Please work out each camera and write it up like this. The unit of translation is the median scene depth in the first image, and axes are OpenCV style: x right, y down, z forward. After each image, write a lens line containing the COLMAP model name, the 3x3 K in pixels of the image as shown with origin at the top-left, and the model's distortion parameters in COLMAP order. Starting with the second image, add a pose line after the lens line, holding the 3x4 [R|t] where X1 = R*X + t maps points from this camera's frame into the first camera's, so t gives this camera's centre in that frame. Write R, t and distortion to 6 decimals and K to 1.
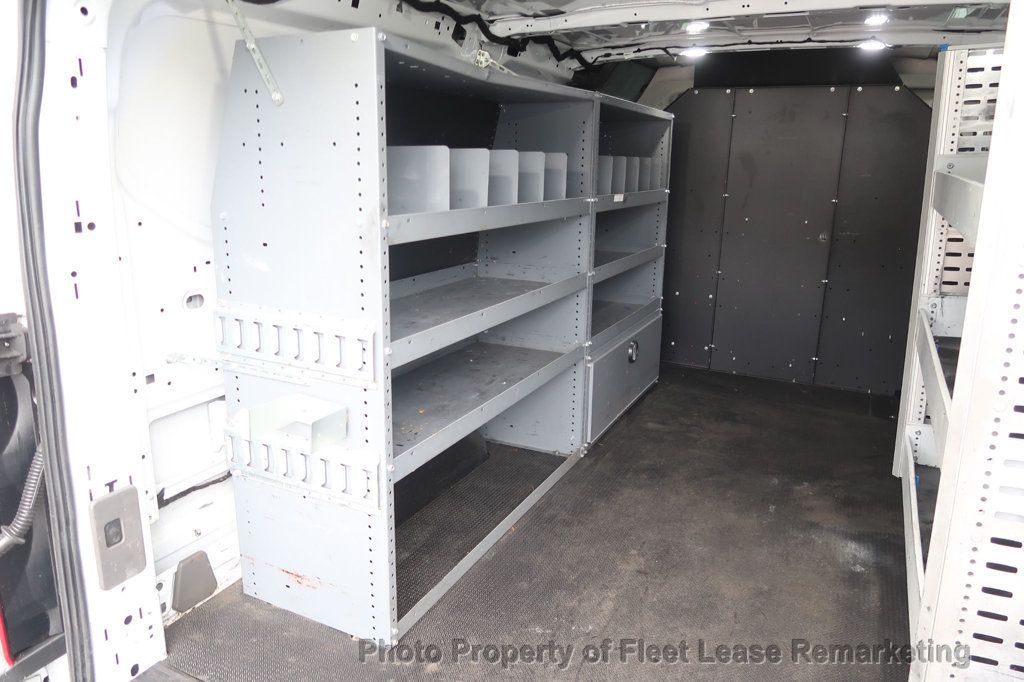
lens RADIAL K [[703.4, 0, 514.0], [0, 703.4, 338.4], [0, 0, 1]] dist [-0.025869, 0.011907]
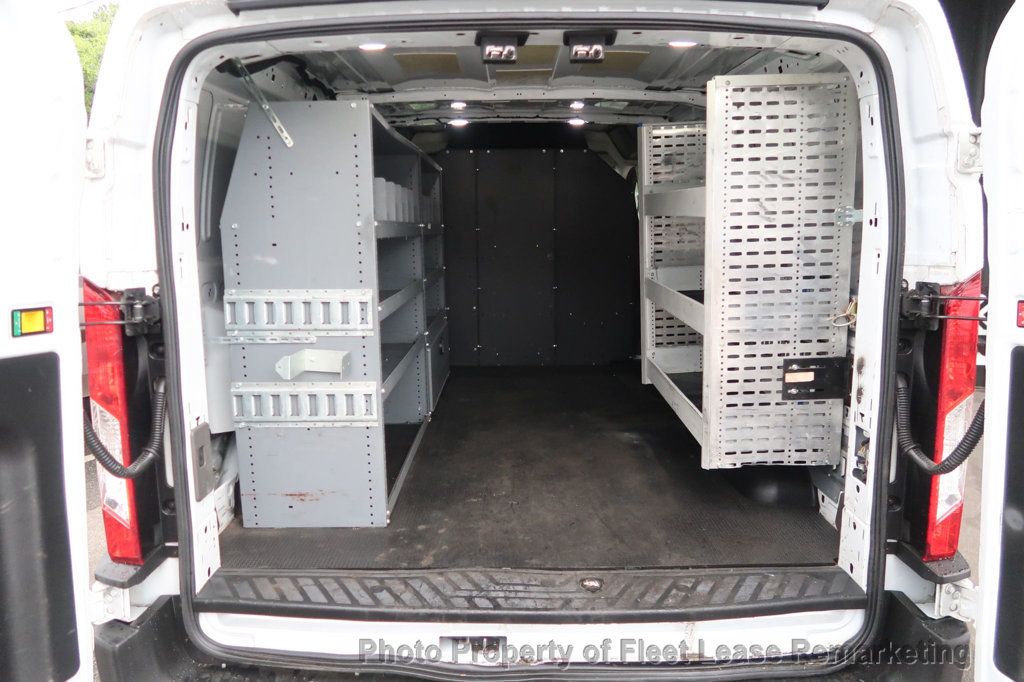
lens RADIAL K [[703.4, 0, 508.5], [0, 703.4, 342.4], [0, 0, 1]] dist [-0.025869, 0.011907]
pose [[0.896337, -0.097612, 0.432494, -0.363361], [0.133433, 0.989630, -0.053184, 0.127081], [-0.422818, 0.105380, 0.900067, -0.284069]]
